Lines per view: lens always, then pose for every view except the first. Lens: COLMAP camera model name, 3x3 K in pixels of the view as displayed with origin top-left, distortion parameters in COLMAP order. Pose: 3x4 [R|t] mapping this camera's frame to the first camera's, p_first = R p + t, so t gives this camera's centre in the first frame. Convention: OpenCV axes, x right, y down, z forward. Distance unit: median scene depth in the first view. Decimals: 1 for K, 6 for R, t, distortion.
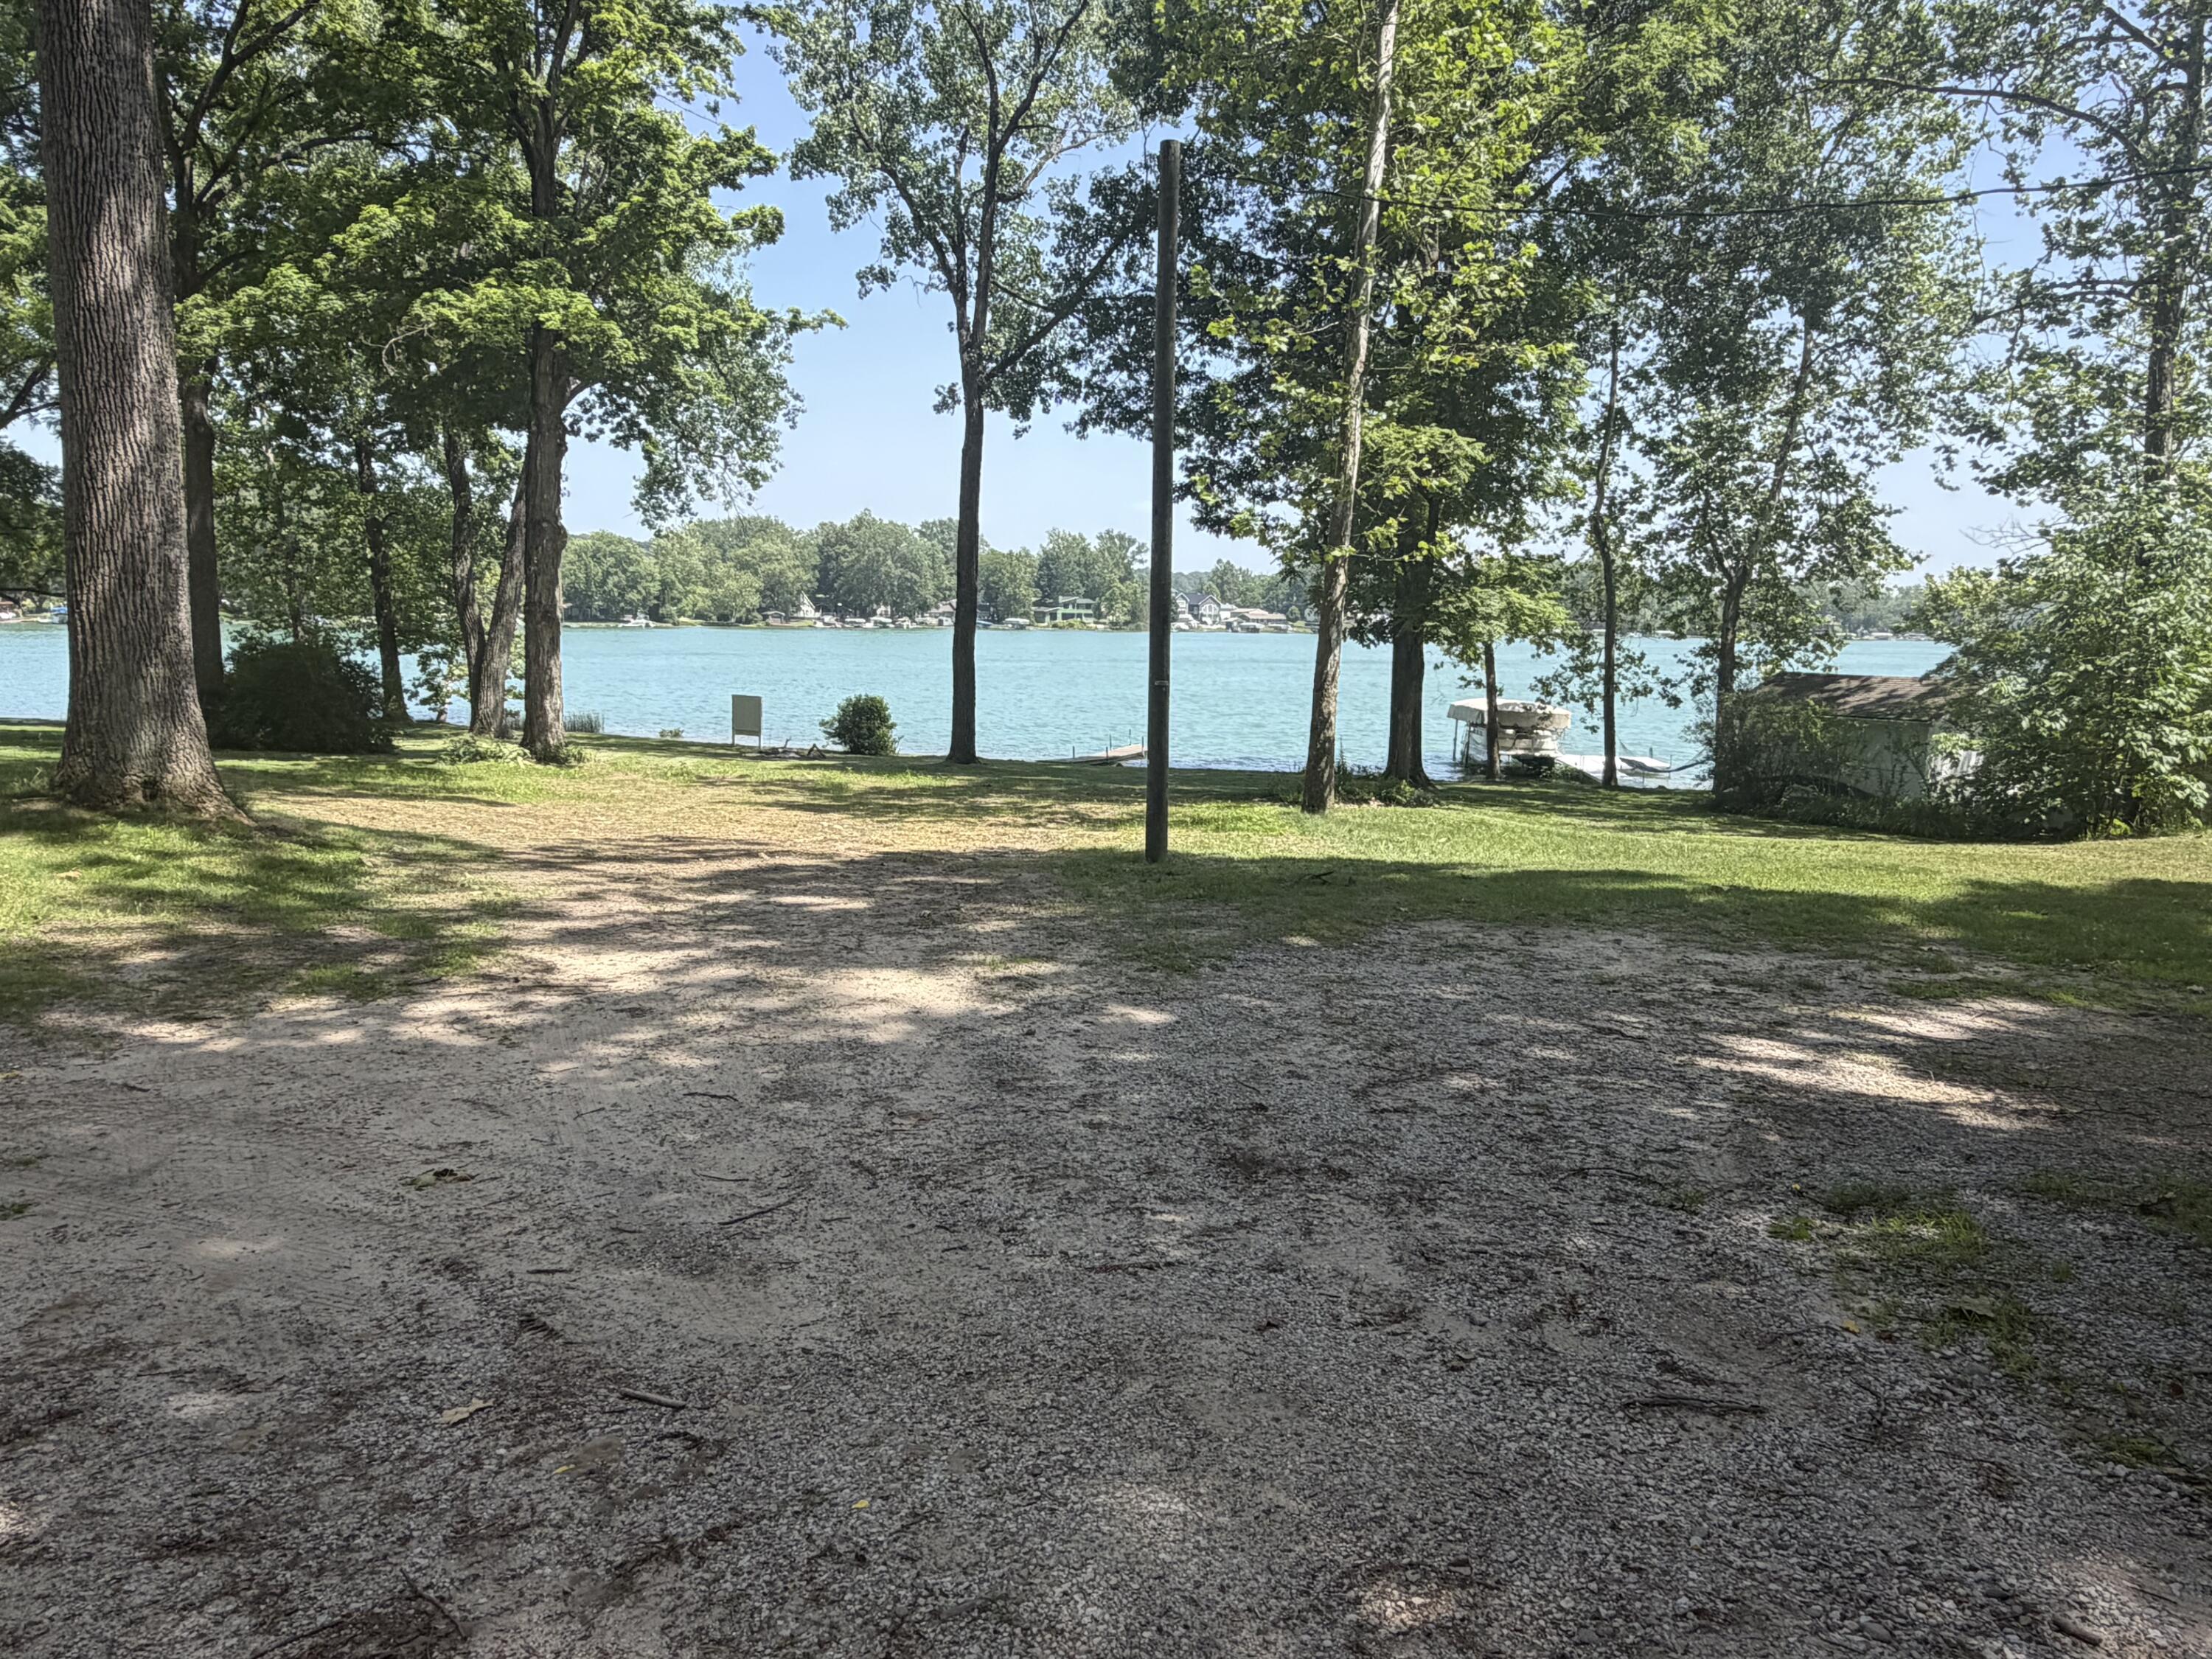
lens RADIAL K [[1512.2, 0, 1104.7], [0, 1512.2, 840.1], [0, 0, 1]] dist [-0.001454, 0.001901]
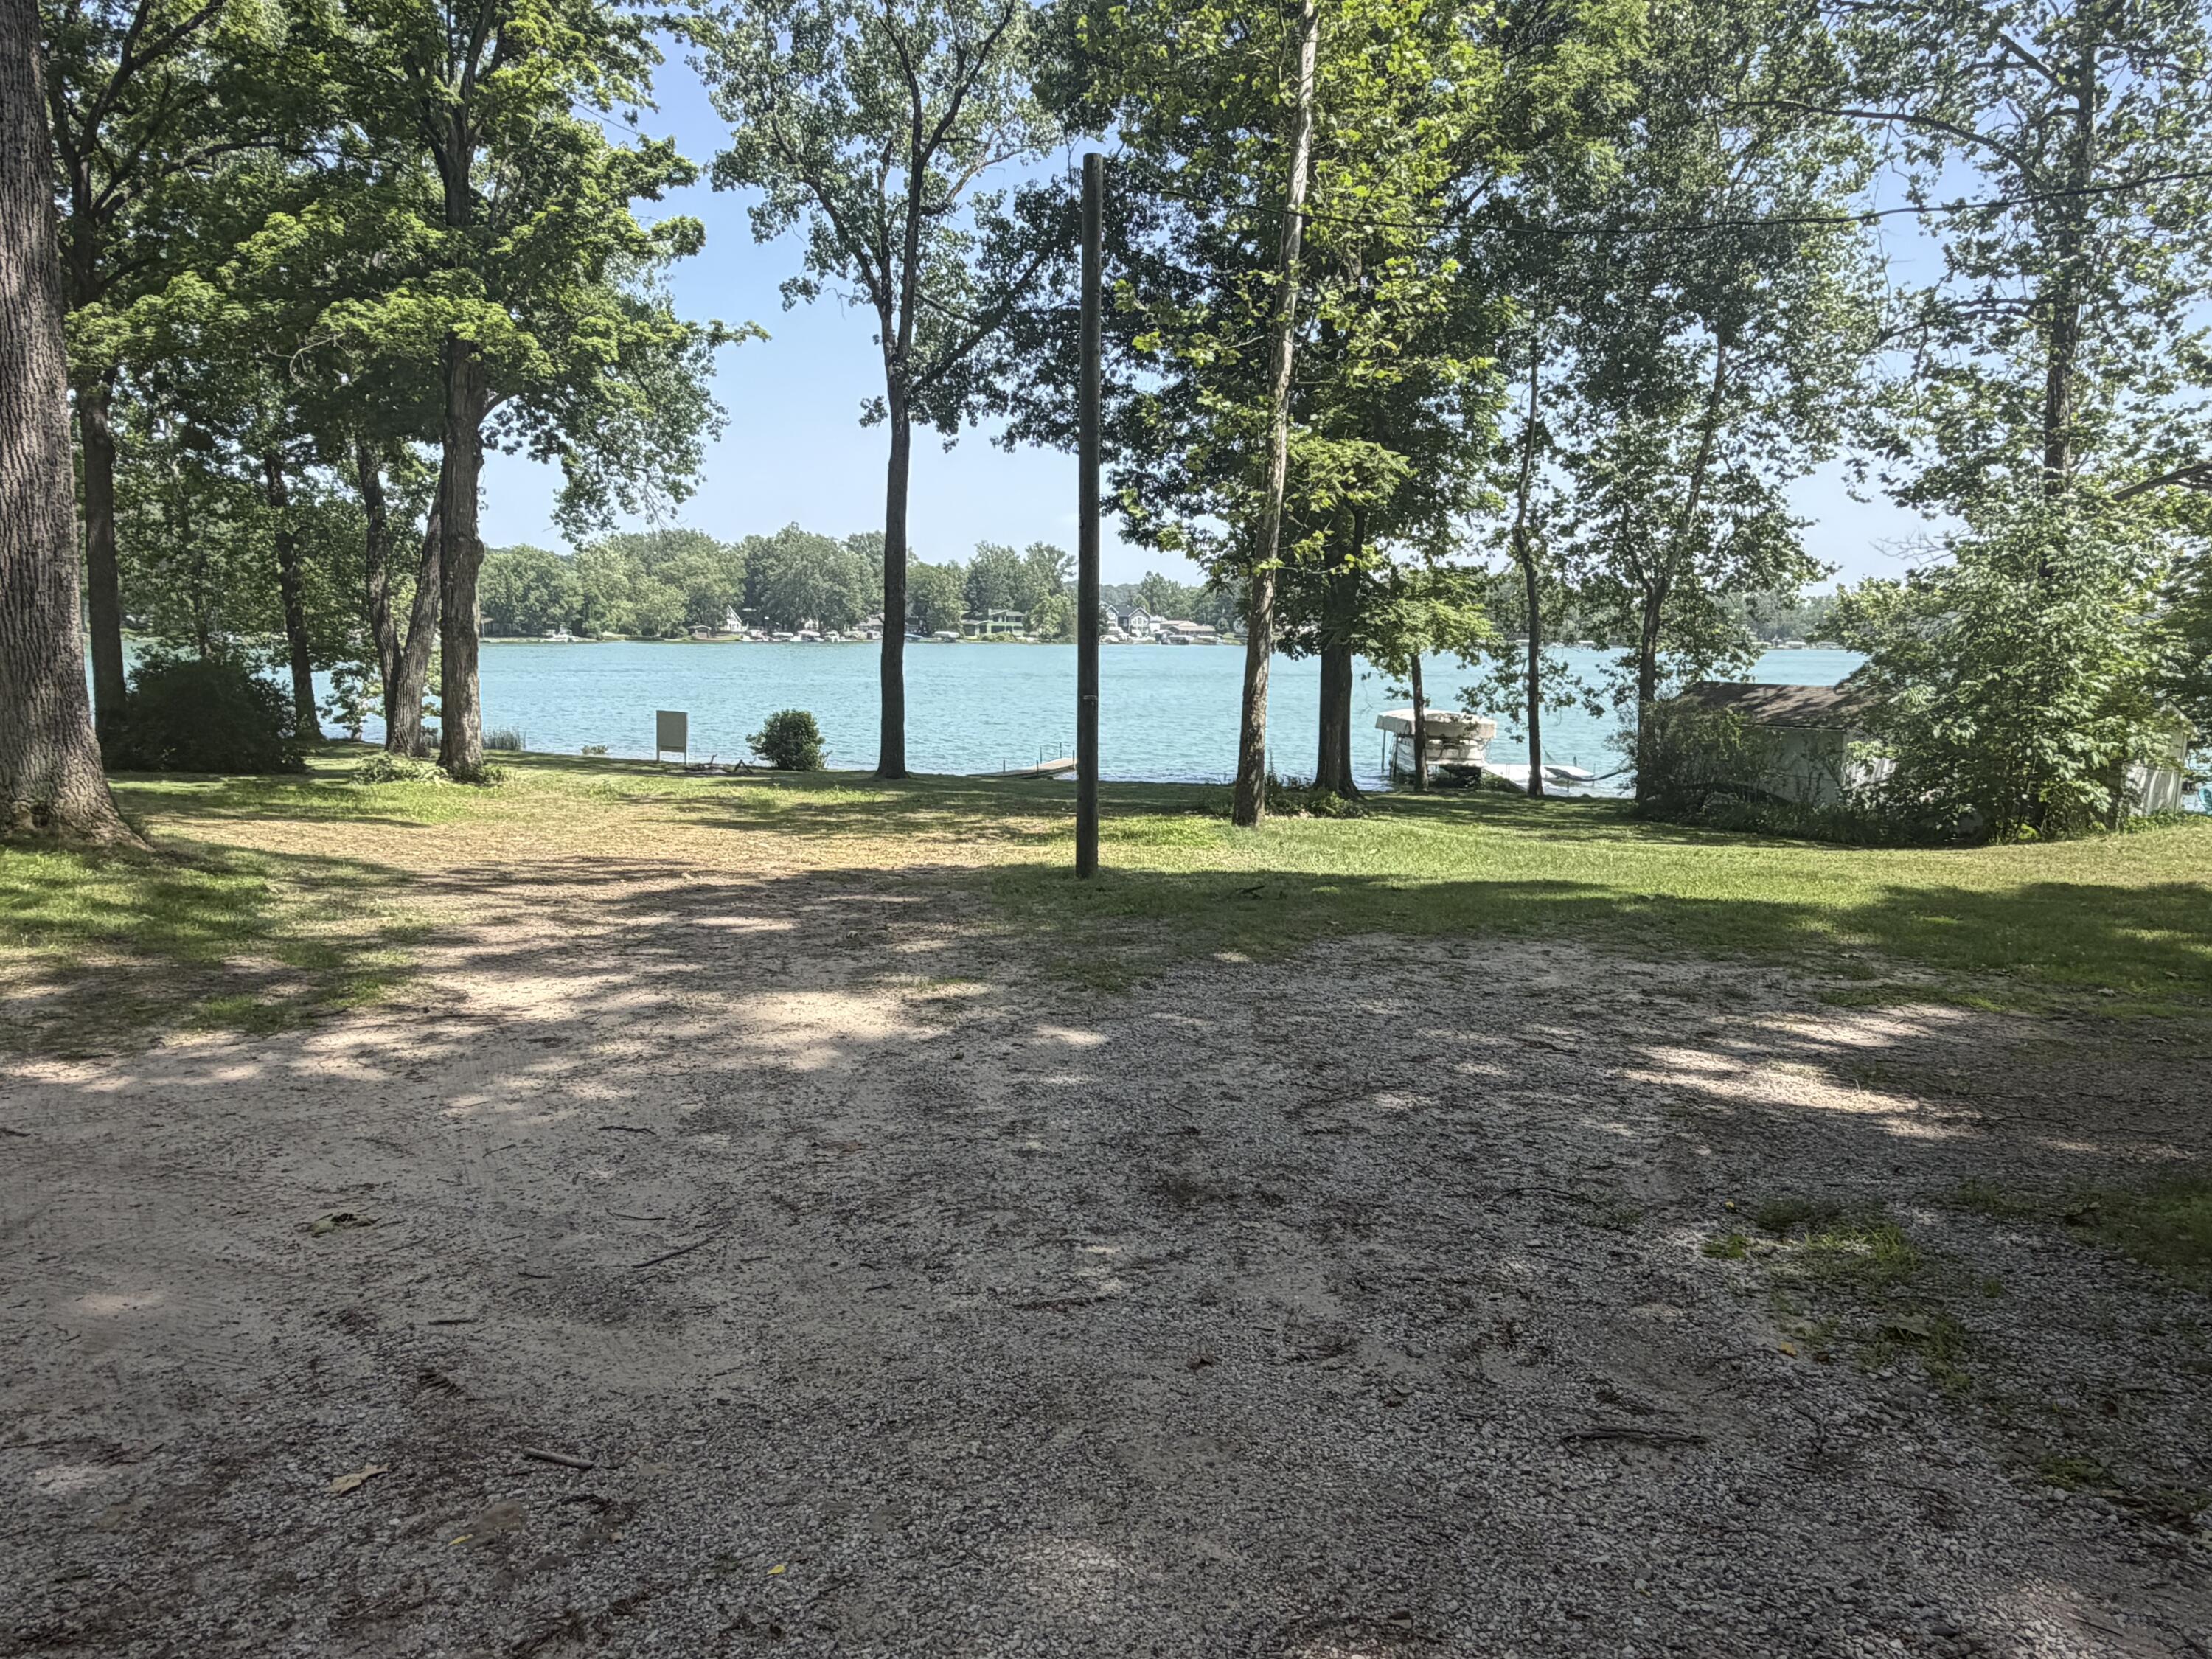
lens RADIAL K [[1512.2, 0, 1104.7], [0, 1512.2, 840.1], [0, 0, 1]] dist [-0.001454, 0.001901]
pose [[0.998936, -0.010605, 0.044871, 0.000678], [0.010969, 0.999909, -0.007861, -0.000986], [-0.044784, 0.008345, 0.998962, 0.003298]]
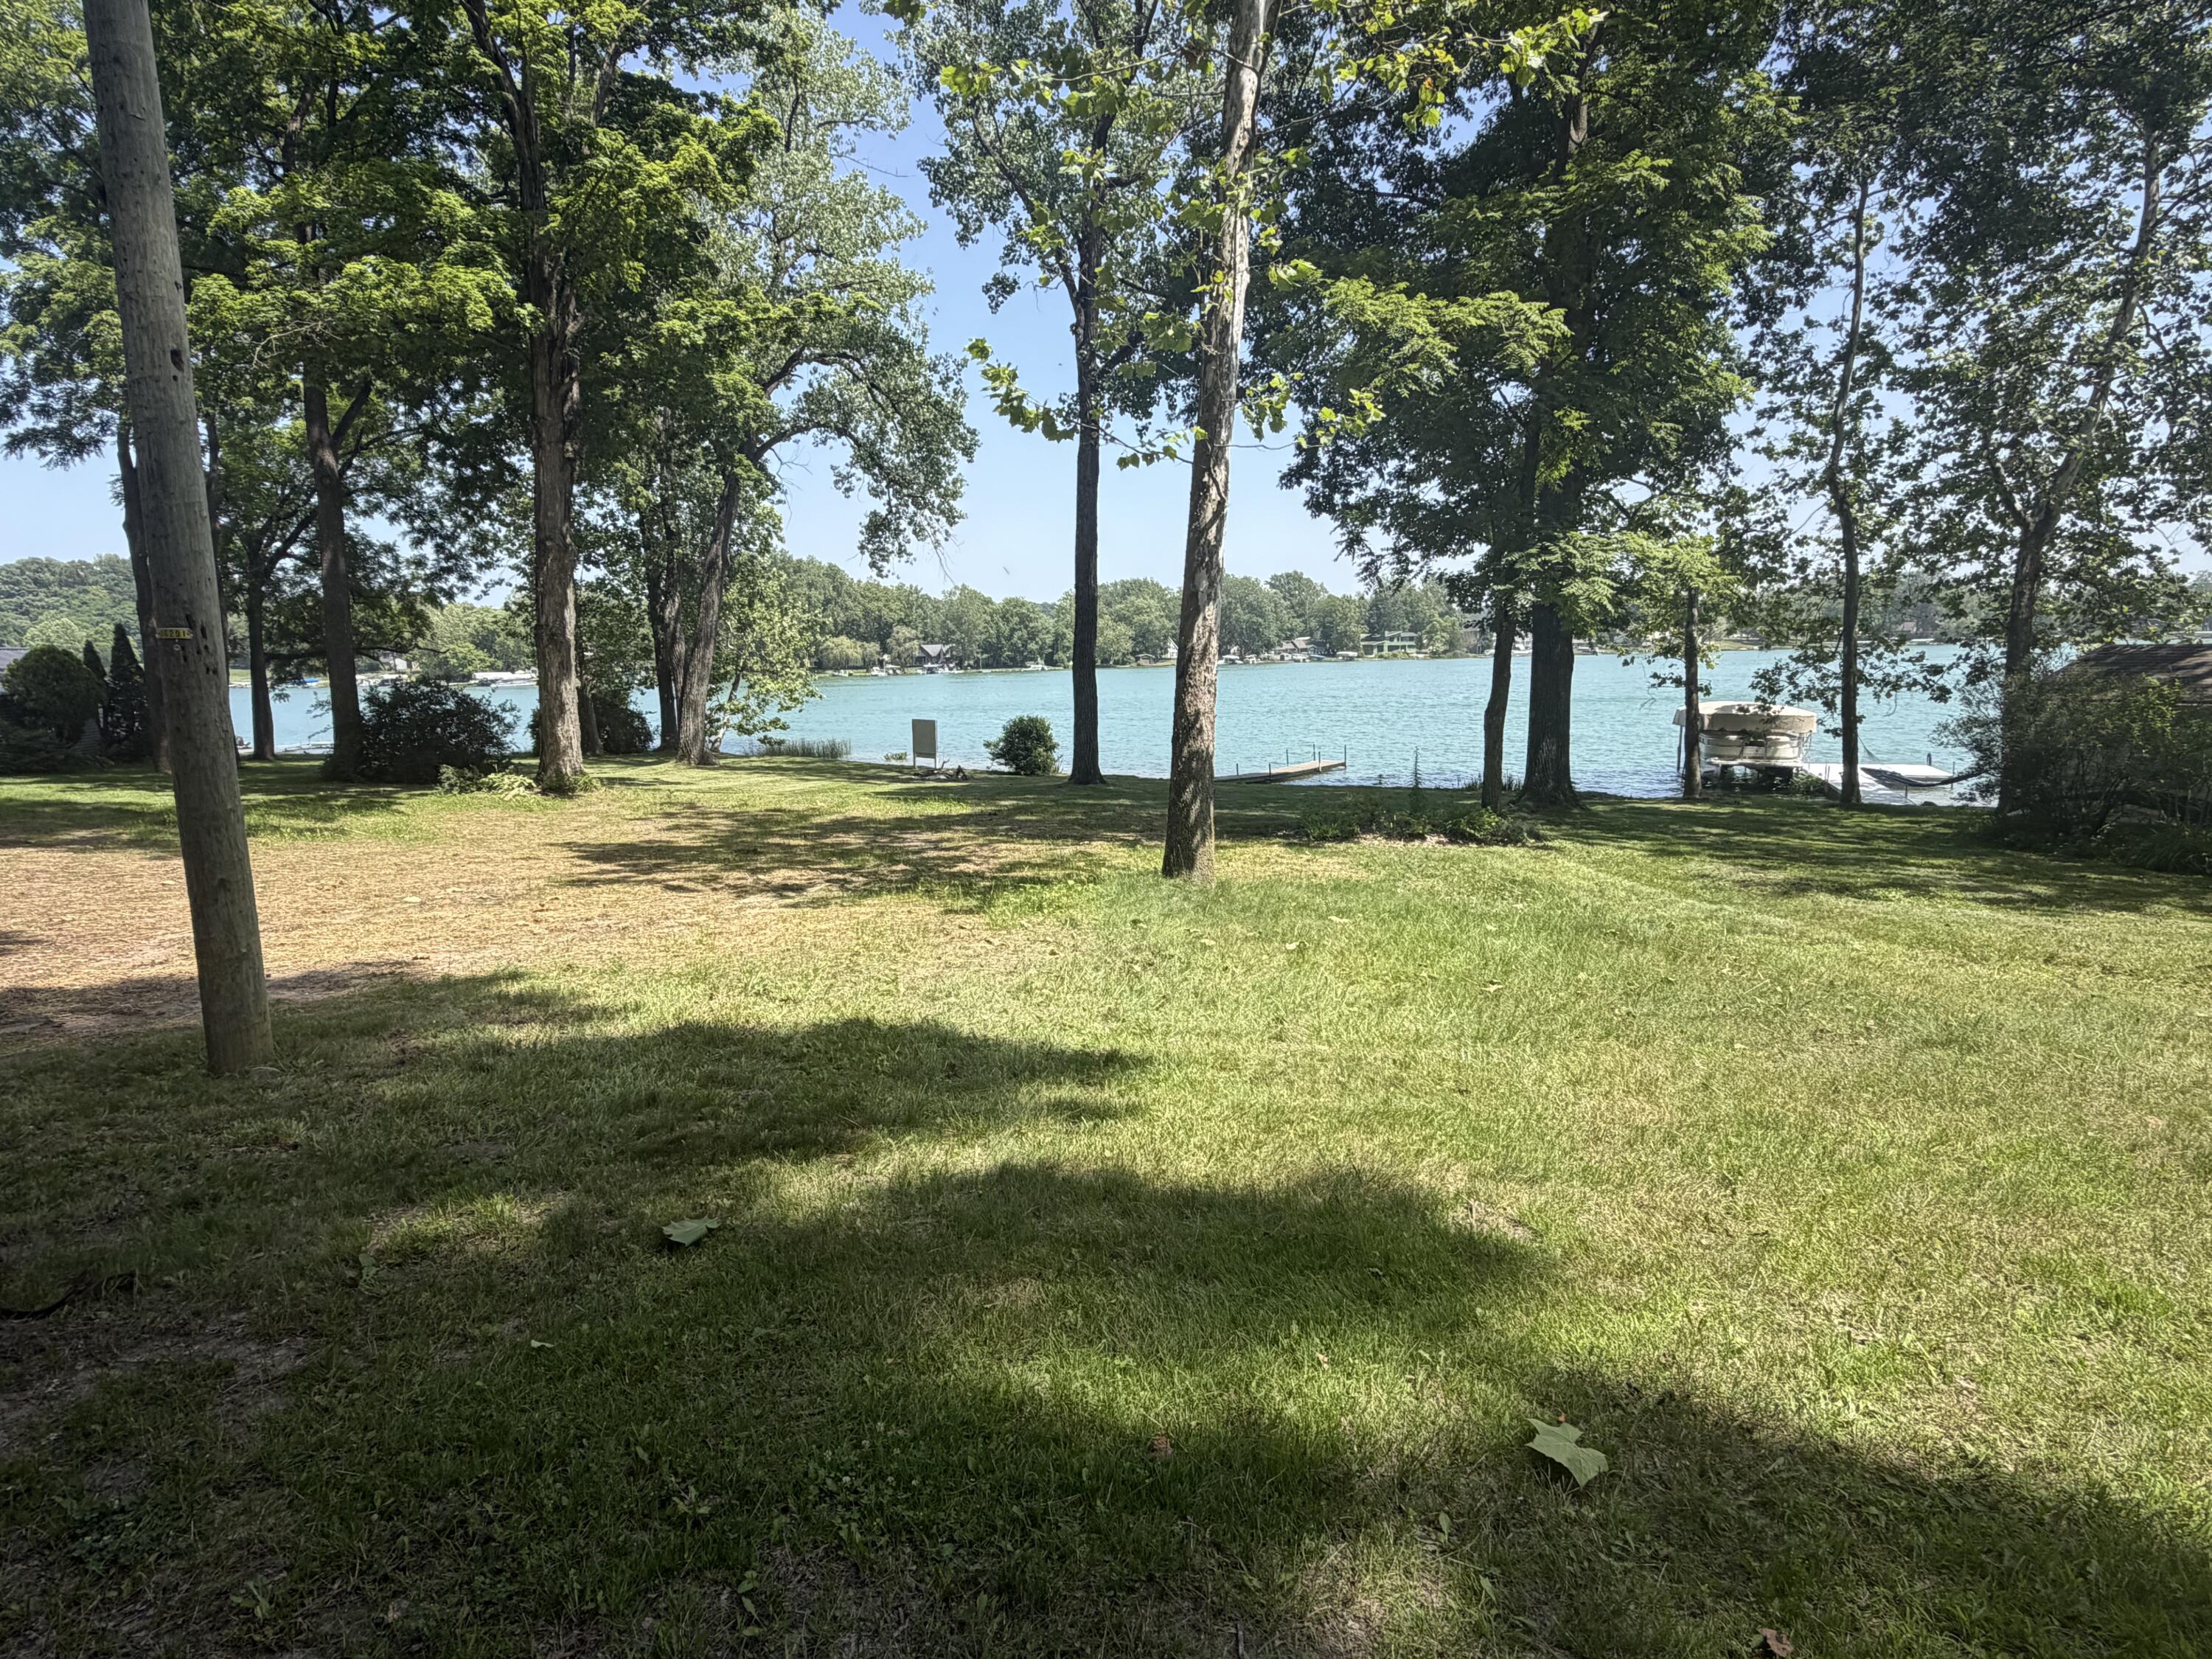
lens RADIAL K [[1204.8, 0, 1092.3], [0, 1204.8, 833.9], [0, 0, 1]] dist [-0.000526, 0.000935]
pose [[0.958655, 0.000586, -0.284571, 0.172075], [-0.000998, 0.999999, -0.001303, -0.024234], [0.284570, 0.001533, 0.958654, 0.363705]]
